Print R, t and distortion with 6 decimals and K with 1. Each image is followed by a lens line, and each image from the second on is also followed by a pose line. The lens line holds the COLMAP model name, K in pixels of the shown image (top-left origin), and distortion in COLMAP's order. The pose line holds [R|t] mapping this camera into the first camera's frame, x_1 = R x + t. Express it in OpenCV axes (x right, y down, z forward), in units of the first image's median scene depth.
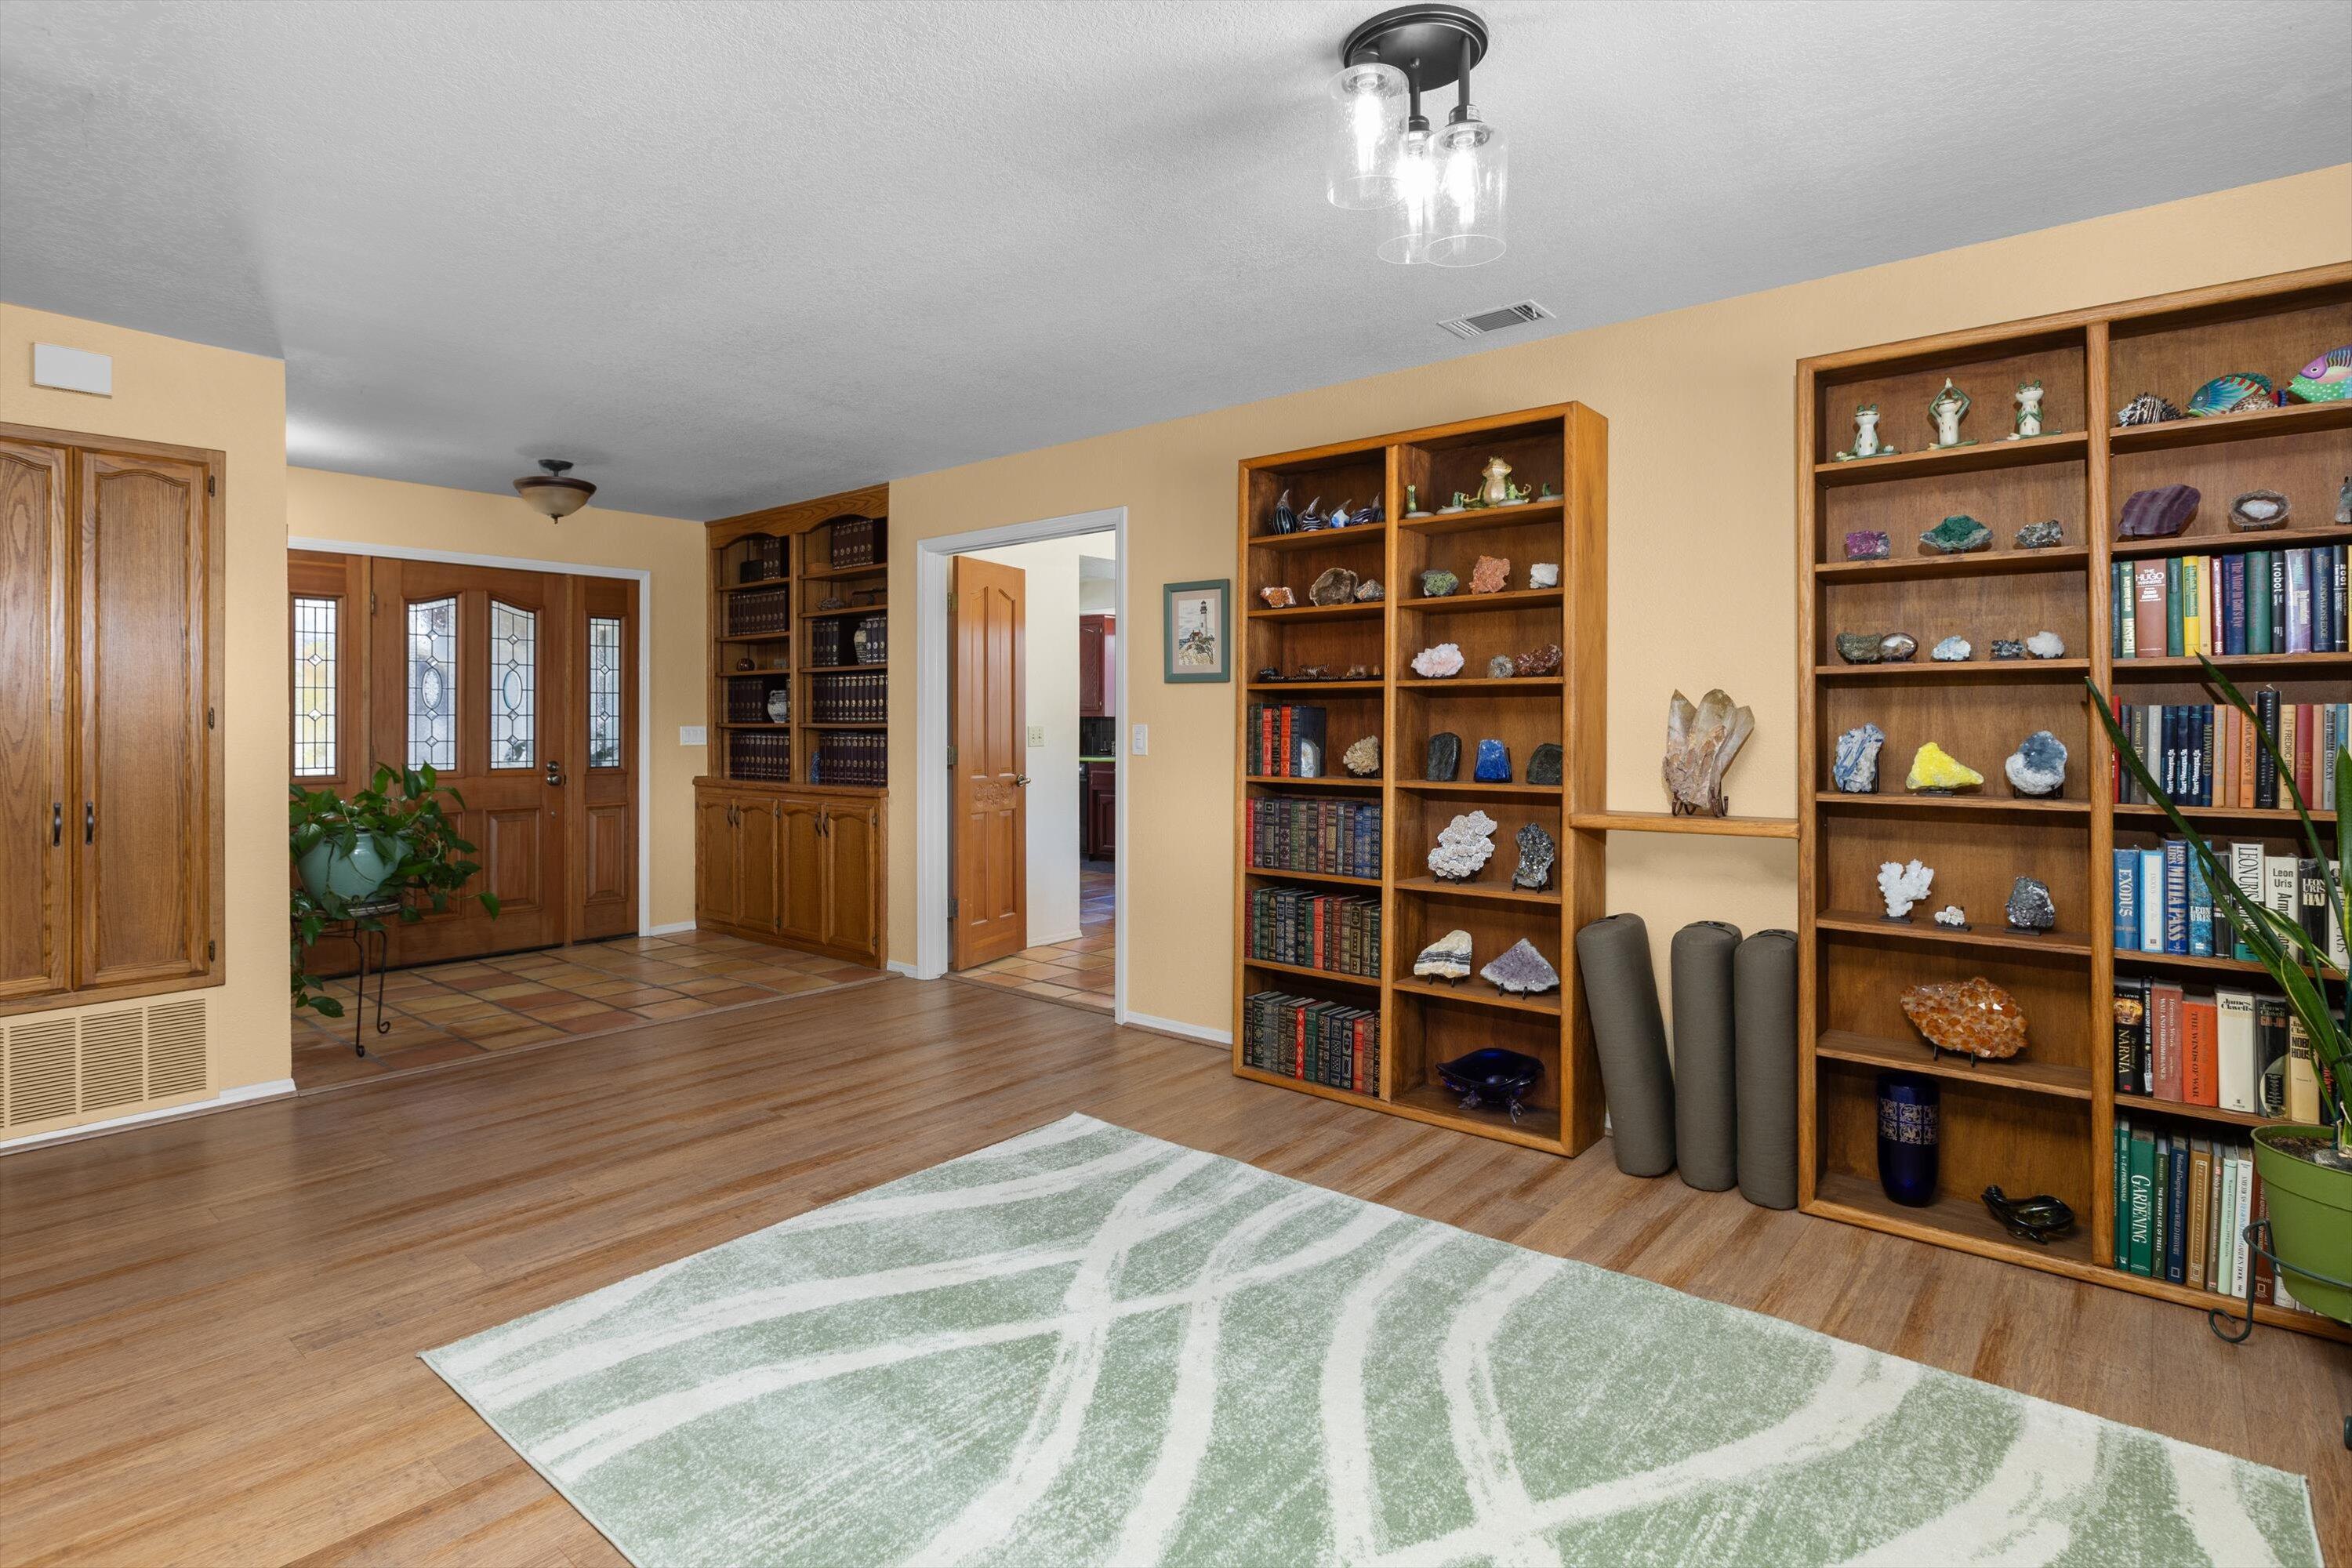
lens RADIAL K [[1184.3, 0, 1173.1], [0, 1184.3, 727.0], [0, 0, 1]] dist [-0.001234, -0.000055]
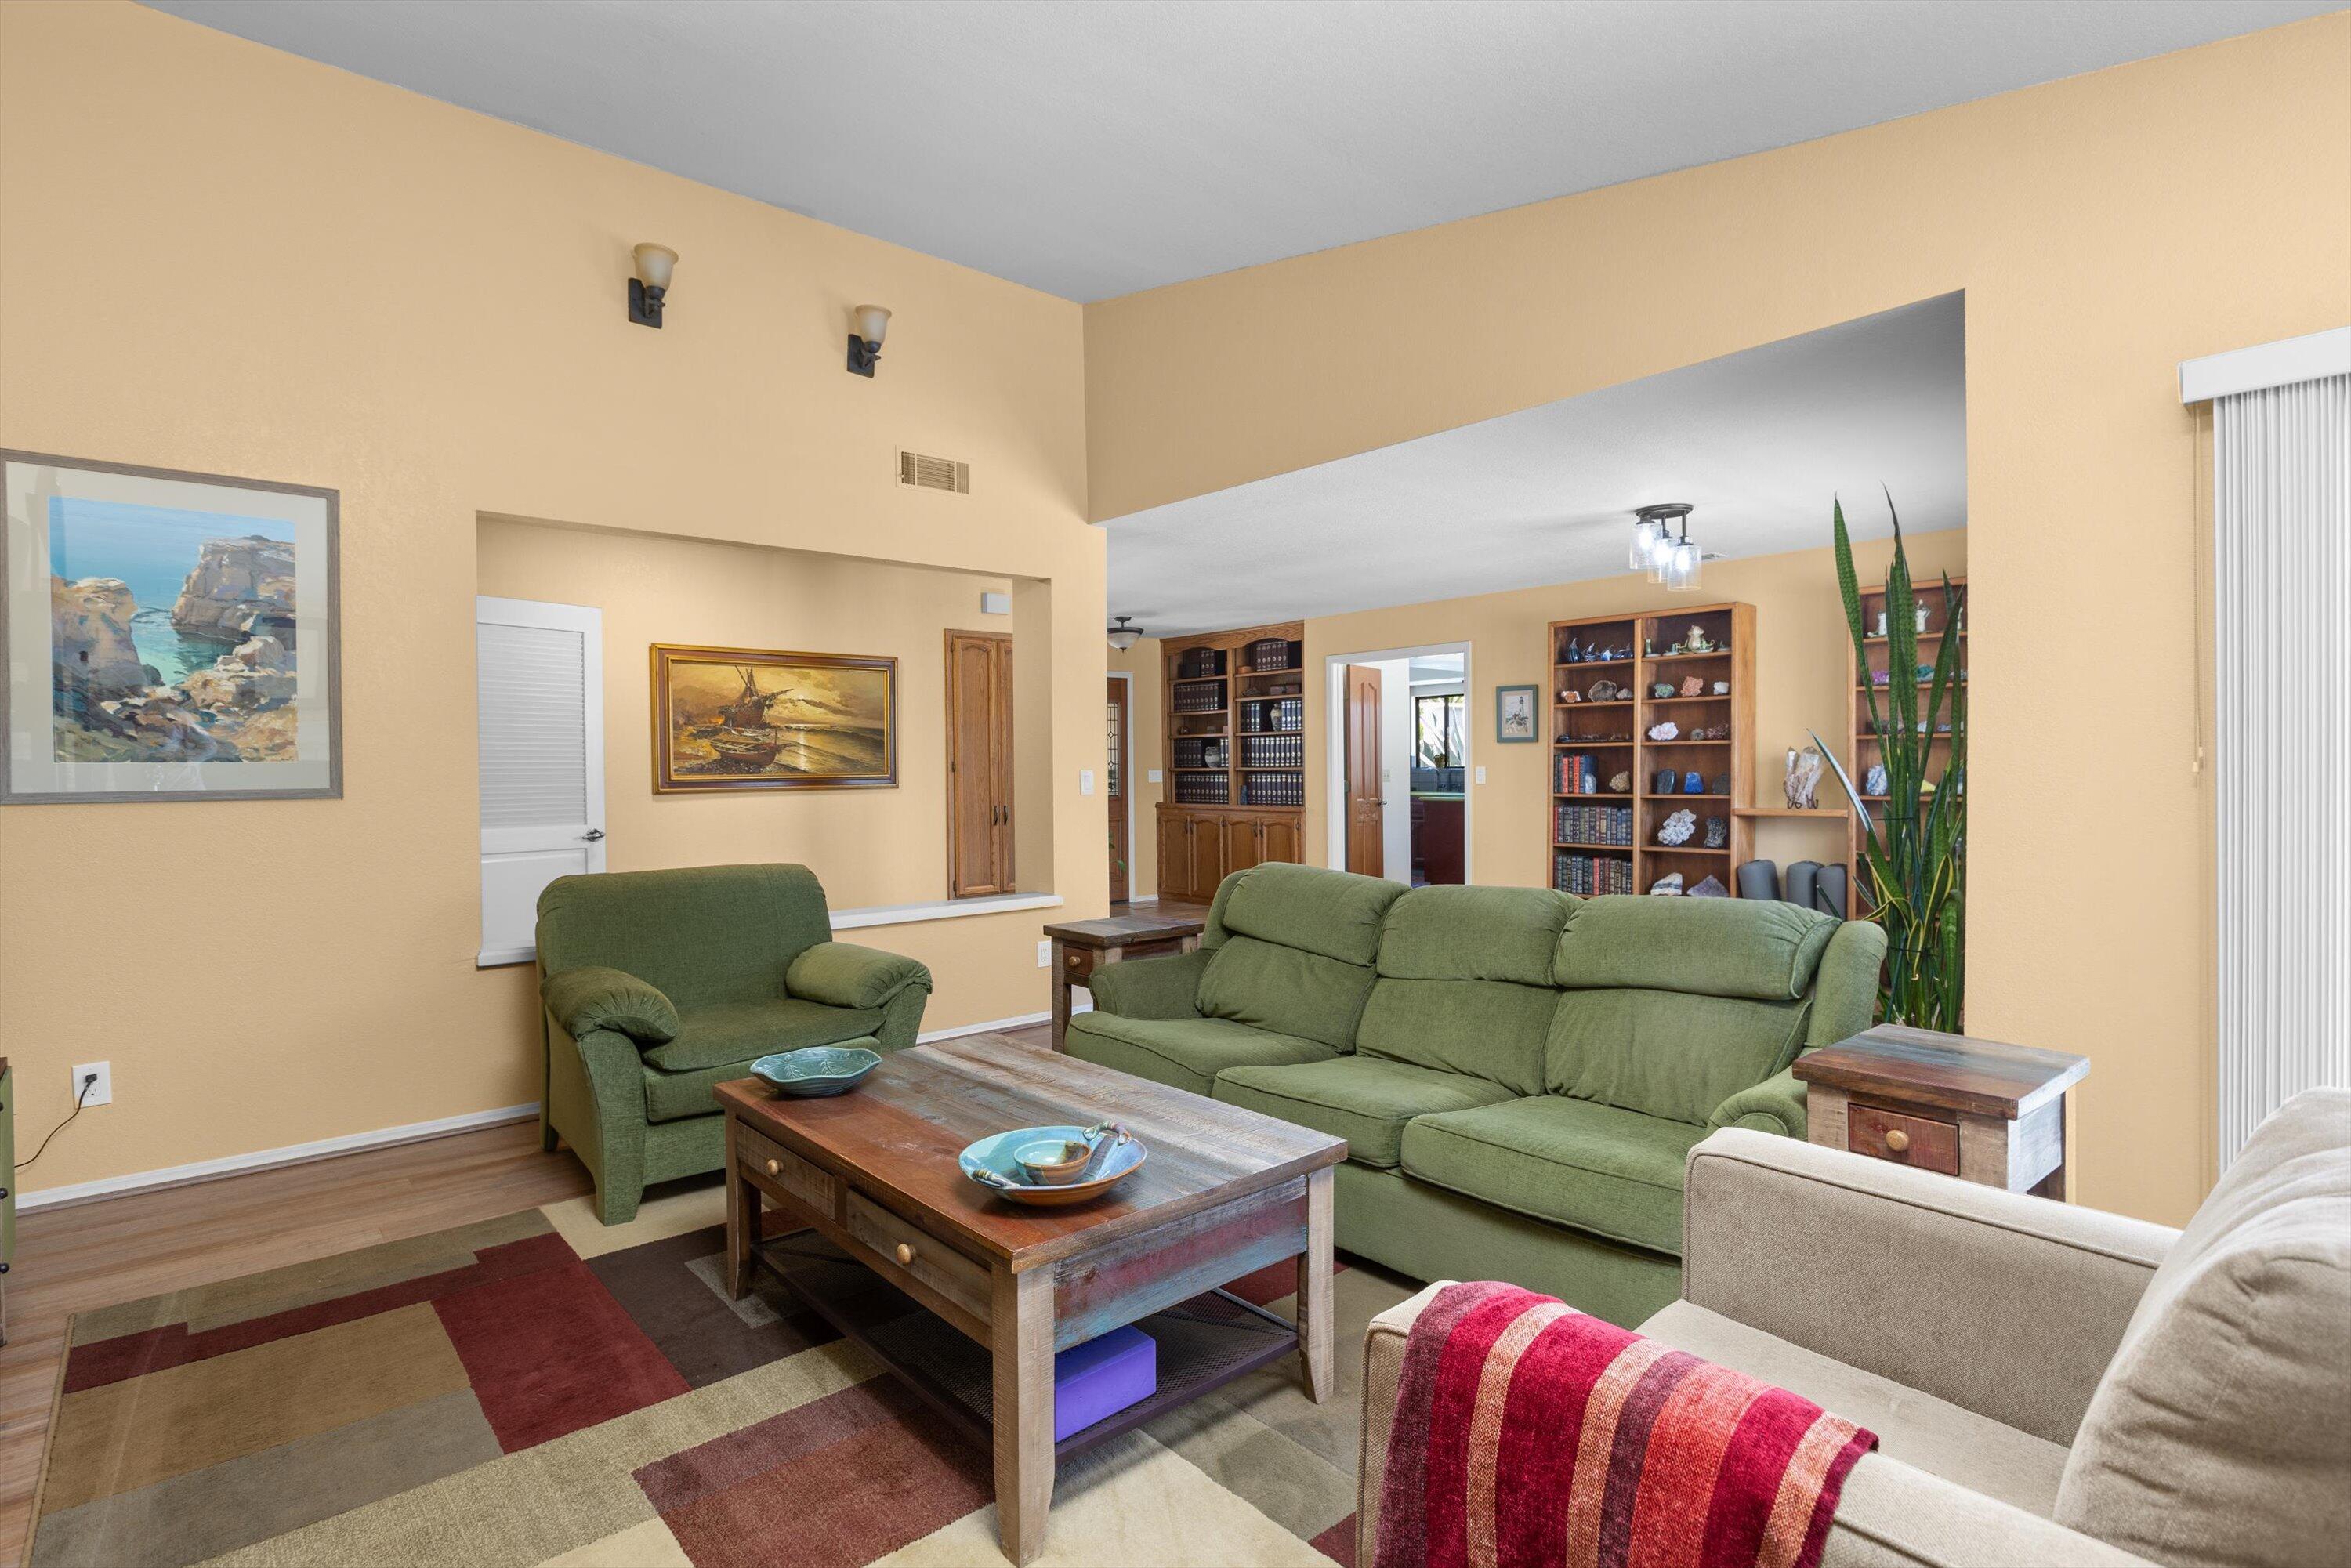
lens RADIAL K [[1189.5, 0, 1175.5], [0, 1189.5, 784.0], [0, 0, 1]] dist [-0.000009, -0.000050]
pose [[0.990196, -0.005301, -0.139586, -0.270739], [0.006751, 0.999928, 0.009919, 0.003919], [0.139524, -0.010764, 0.990160, -0.949413]]
